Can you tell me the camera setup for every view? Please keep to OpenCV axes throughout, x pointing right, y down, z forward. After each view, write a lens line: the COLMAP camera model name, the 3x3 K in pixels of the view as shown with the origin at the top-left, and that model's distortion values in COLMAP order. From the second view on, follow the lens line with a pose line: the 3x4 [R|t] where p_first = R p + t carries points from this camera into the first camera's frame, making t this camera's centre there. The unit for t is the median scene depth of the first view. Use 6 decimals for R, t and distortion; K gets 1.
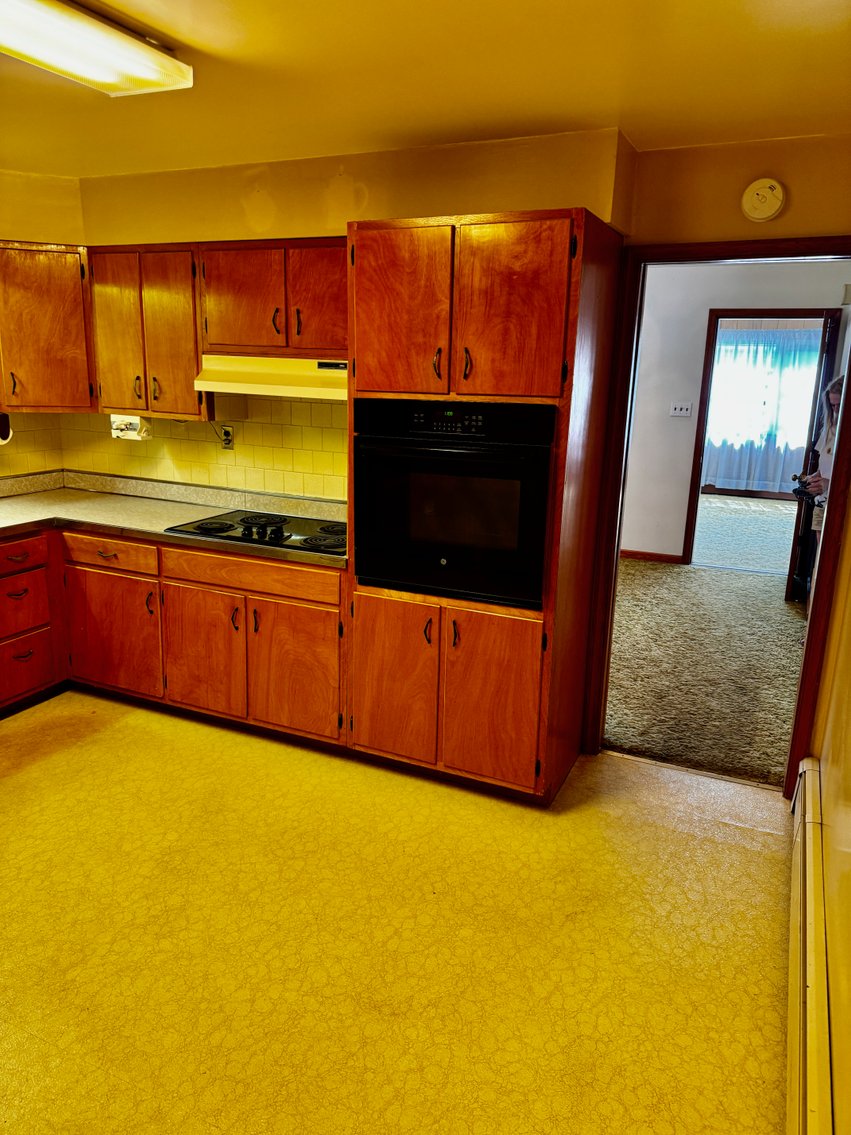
lens RADIAL K [[795.8, 0, 425.7], [0, 795.8, 562.9], [0, 0, 1]] dist [0.131827, -0.240174]
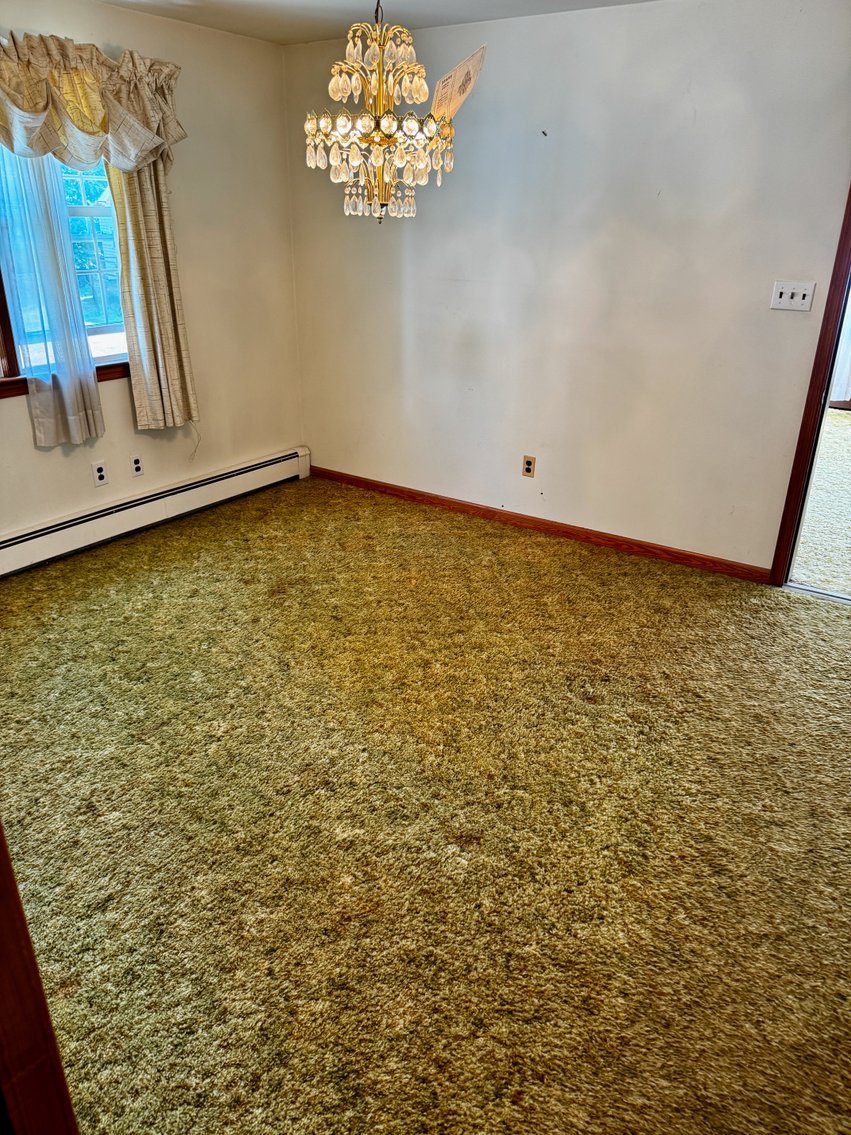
lens RADIAL K [[812.8, 0, 425.5], [0, 812.8, 567.5], [0, 0, 1]] dist [0.077135, -0.112147]
pose [[0.987124, 0.055584, -0.149987, 0.174117], [-0.030286, 0.985667, 0.165959, -0.099568], [0.157062, -0.159280, 0.974660, 0.426216]]
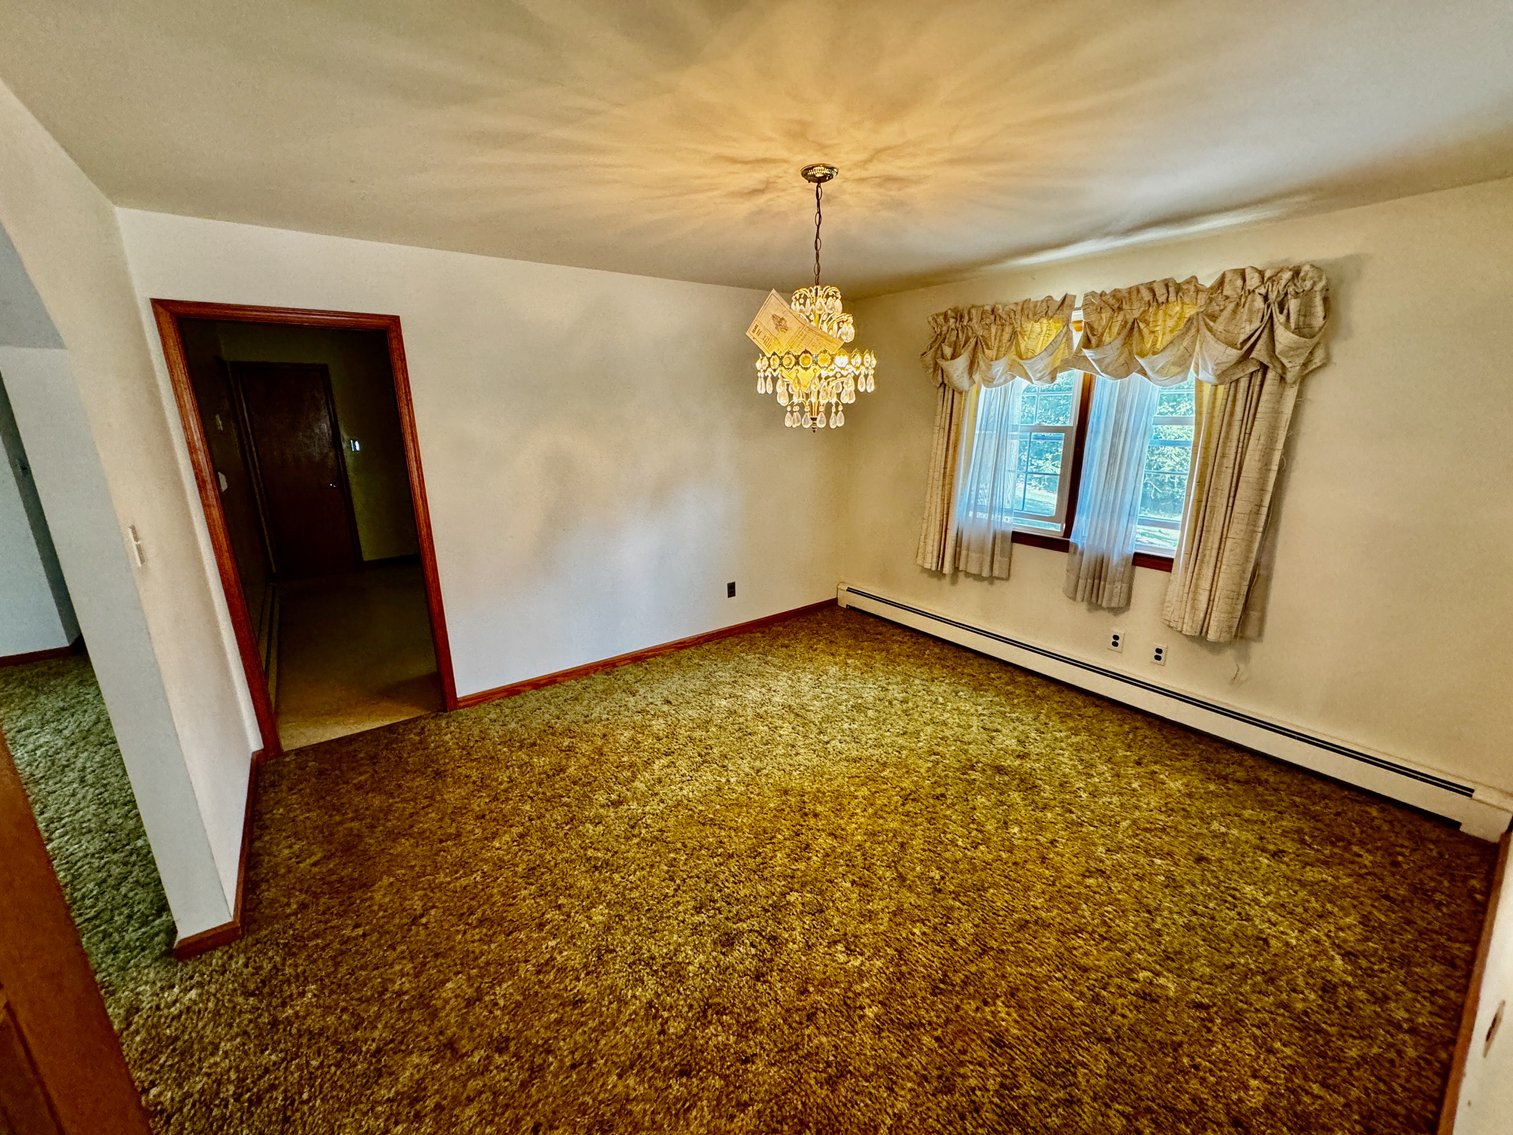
lens RADIAL K [[600.9, 0, 755.5], [0, 600.9, 569.6], [0, 0, 1]] dist [0.002190, 0.000477]
pose [[-0.480669, 0.209895, -0.851411, 0.401054], [-0.216378, 0.912519, 0.347117, -0.224030], [0.849787, 0.351075, -0.393203, 0.919387]]
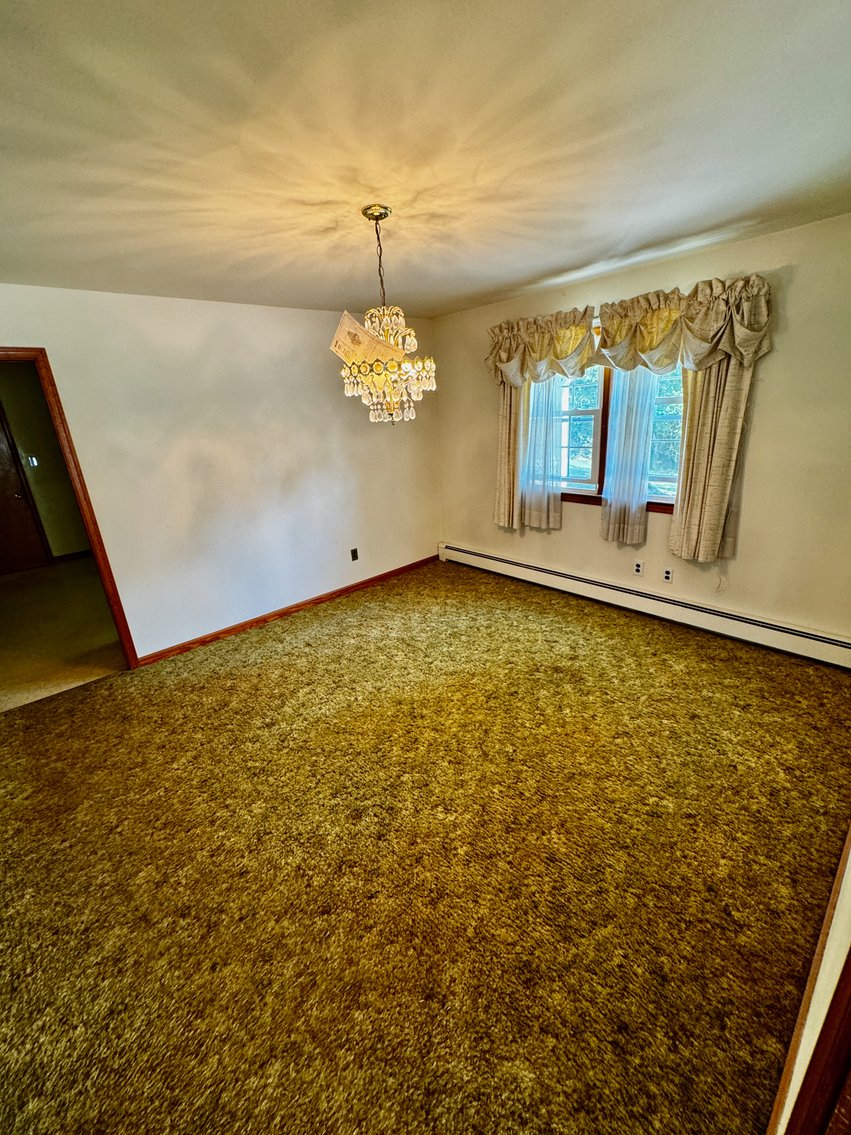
lens RADIAL K [[464.2, 0, 425.5], [0, 464.2, 567.5], [0, 0, 1]] dist [0.002176, 0.000252]
pose [[-0.390281, 0.302025, -0.869748, 0.393329], [-0.170514, 0.904611, 0.390646, -0.225942], [0.904768, 0.300766, -0.301553, 0.939139]]
